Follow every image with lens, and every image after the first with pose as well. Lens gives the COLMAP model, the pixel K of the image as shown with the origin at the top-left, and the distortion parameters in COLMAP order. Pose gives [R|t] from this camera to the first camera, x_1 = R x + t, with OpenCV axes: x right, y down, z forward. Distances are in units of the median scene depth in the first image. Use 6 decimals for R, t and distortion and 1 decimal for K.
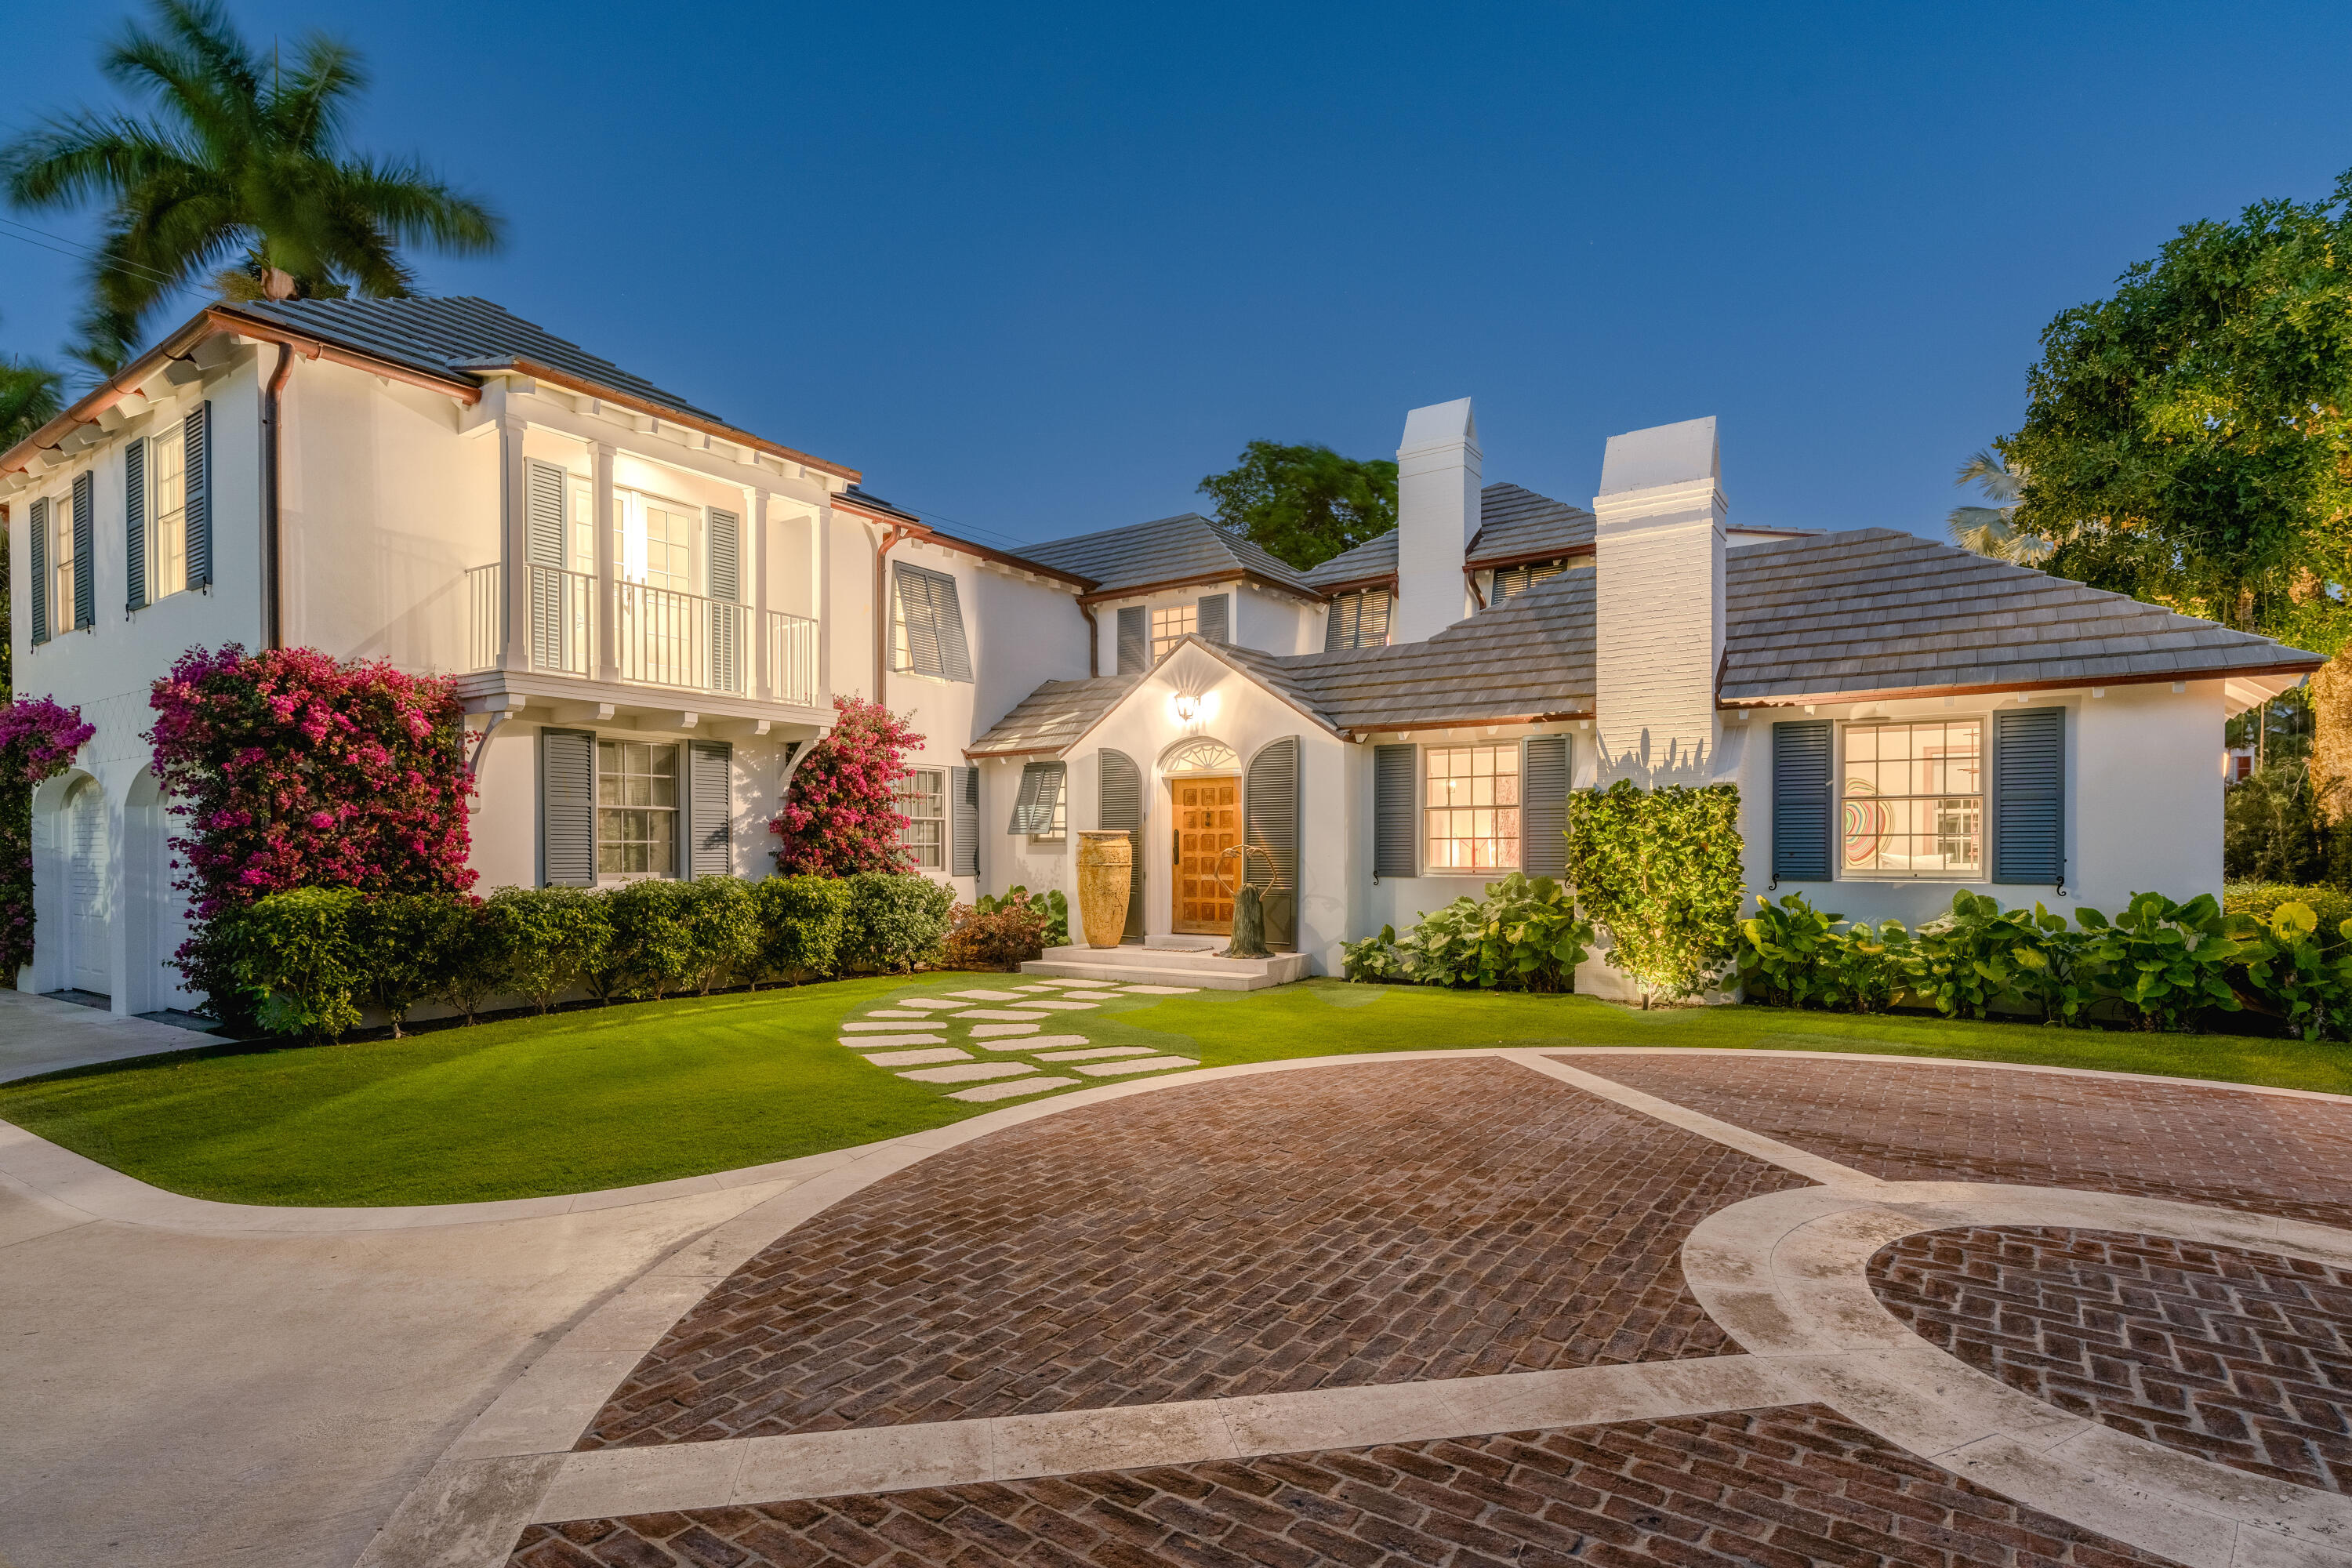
lens RADIAL K [[1172.0, 0, 1176.3], [0, 1172.0, 845.6], [0, 0, 1]] dist [-0.000060, -0.000018]
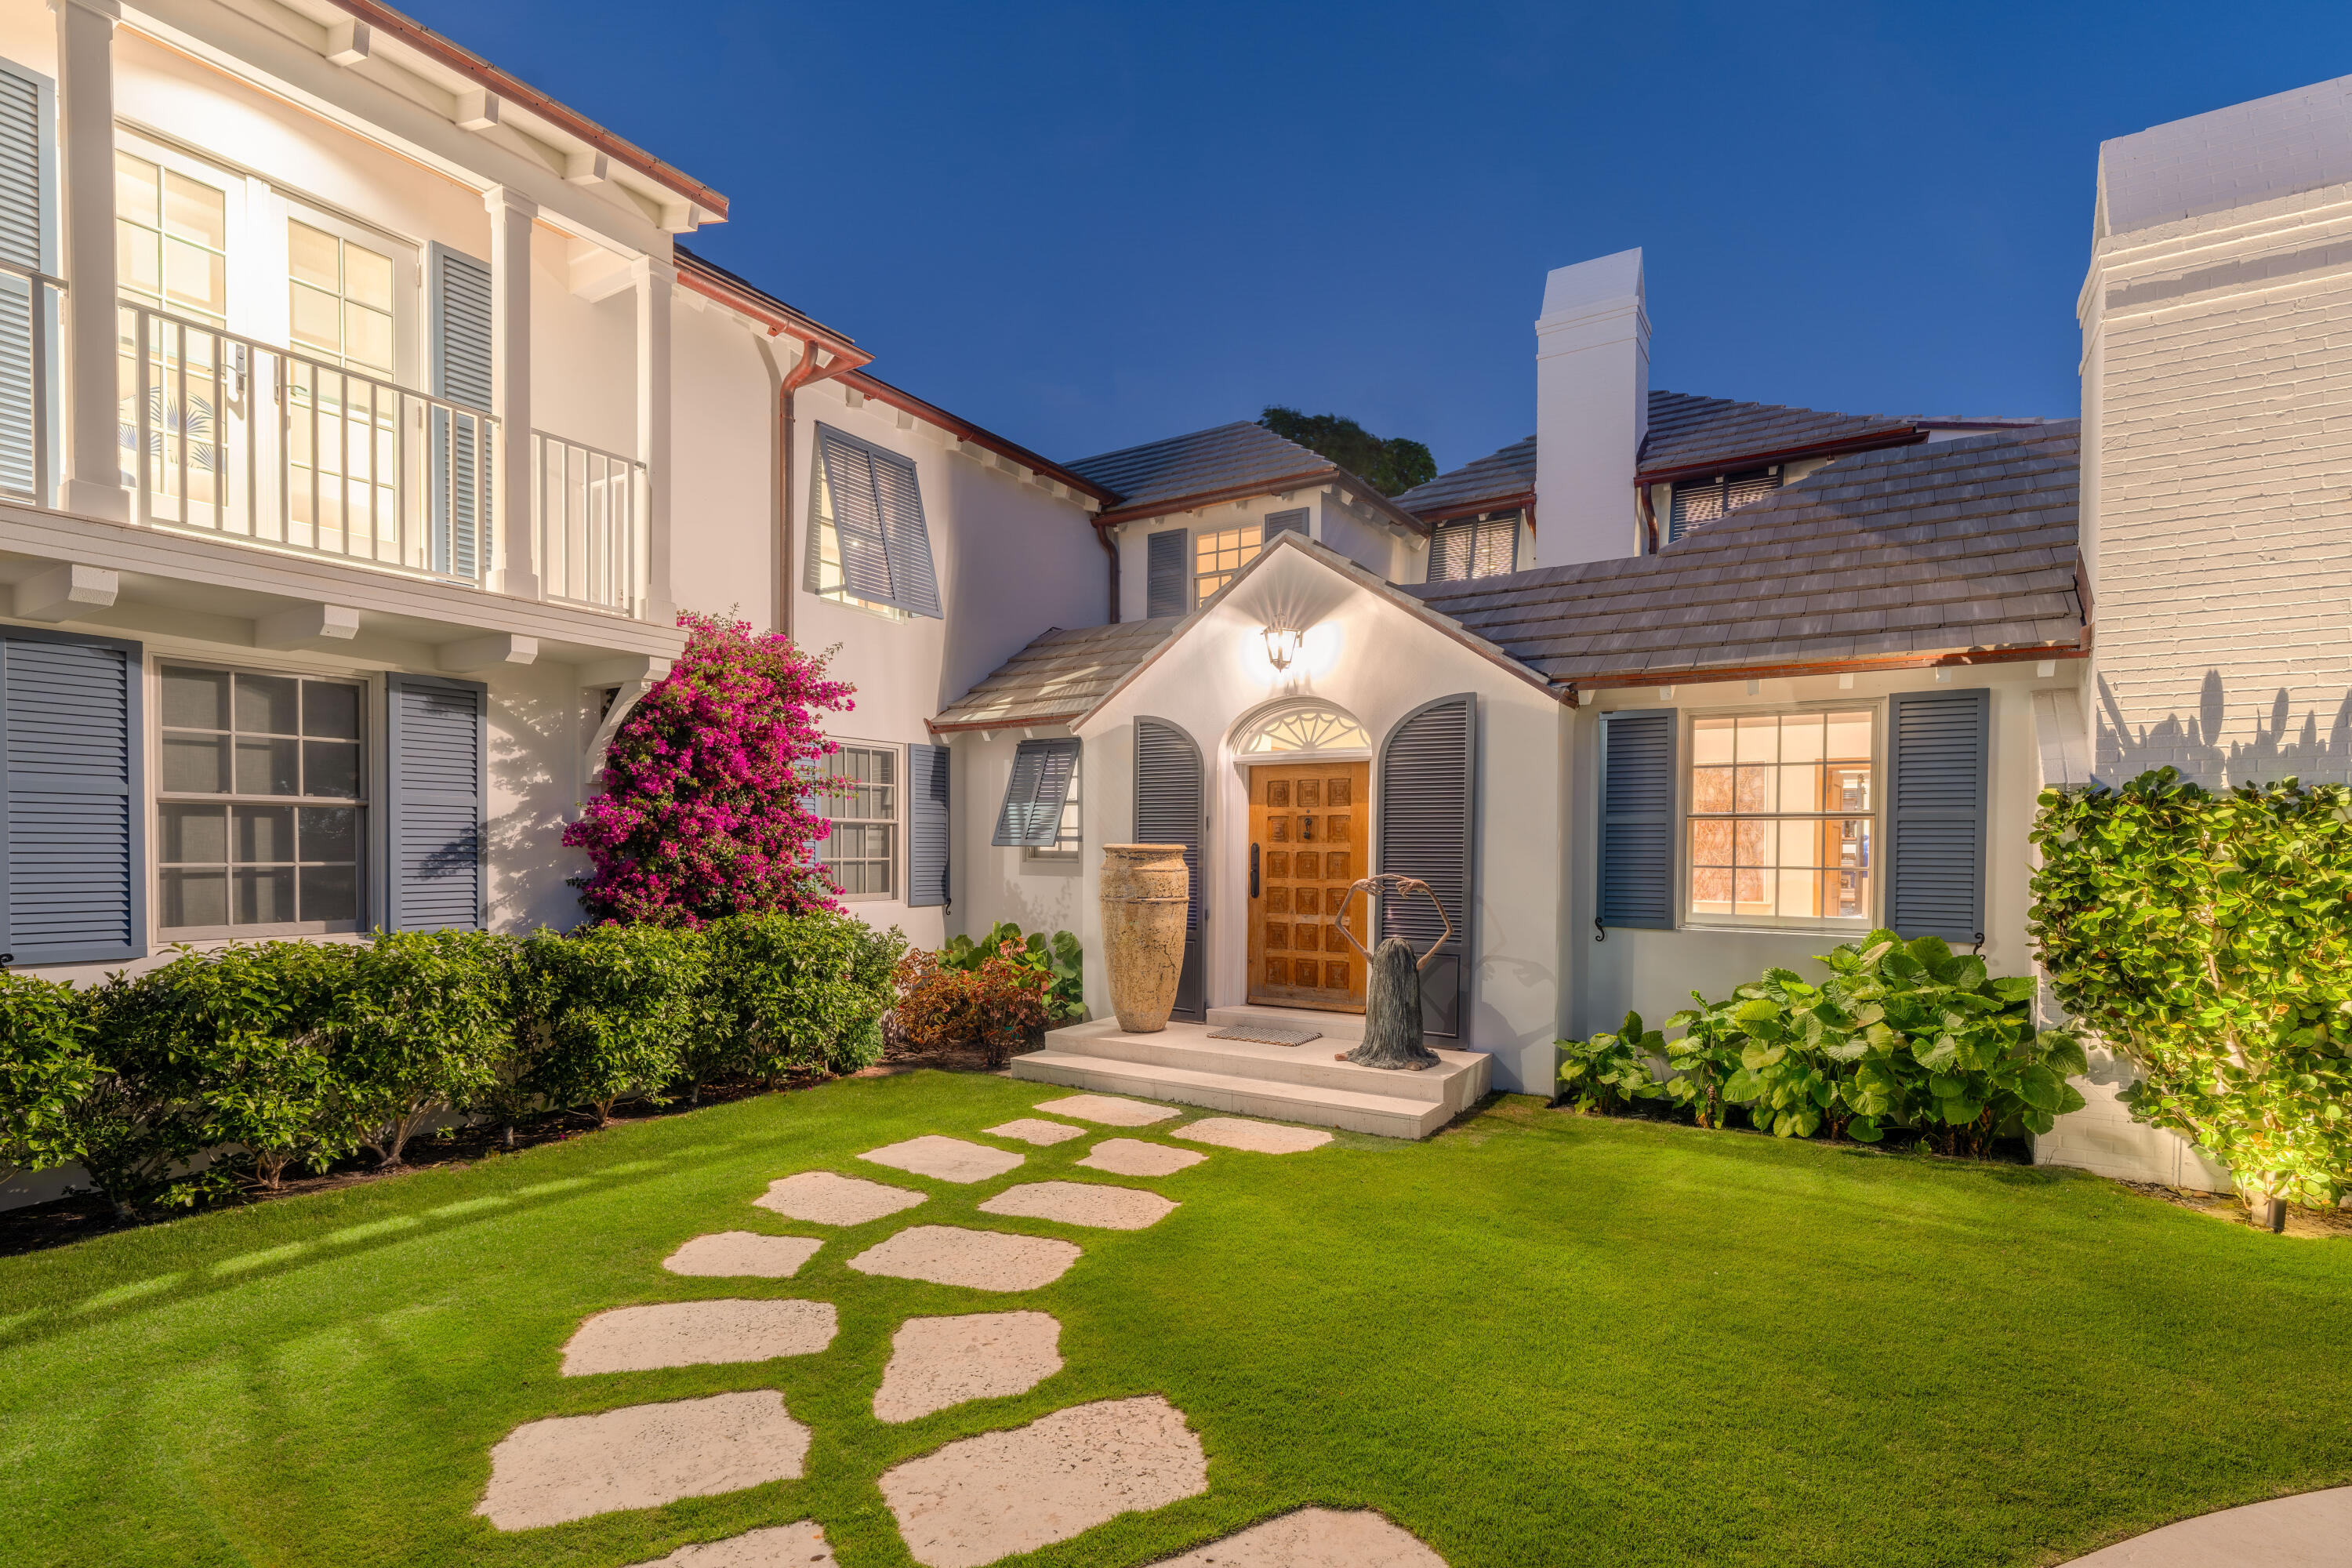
lens RADIAL K [[1074.4, 0, 1212.7], [0, 1074.4, 861.5], [0, 0, 1]] dist [0.000194, 0.000074]
pose [[0.998456, 0.009189, 0.054791, -0.059179], [-0.010223, 0.999774, 0.018622, -0.015450], [-0.054608, -0.019153, 0.998324, 0.436877]]
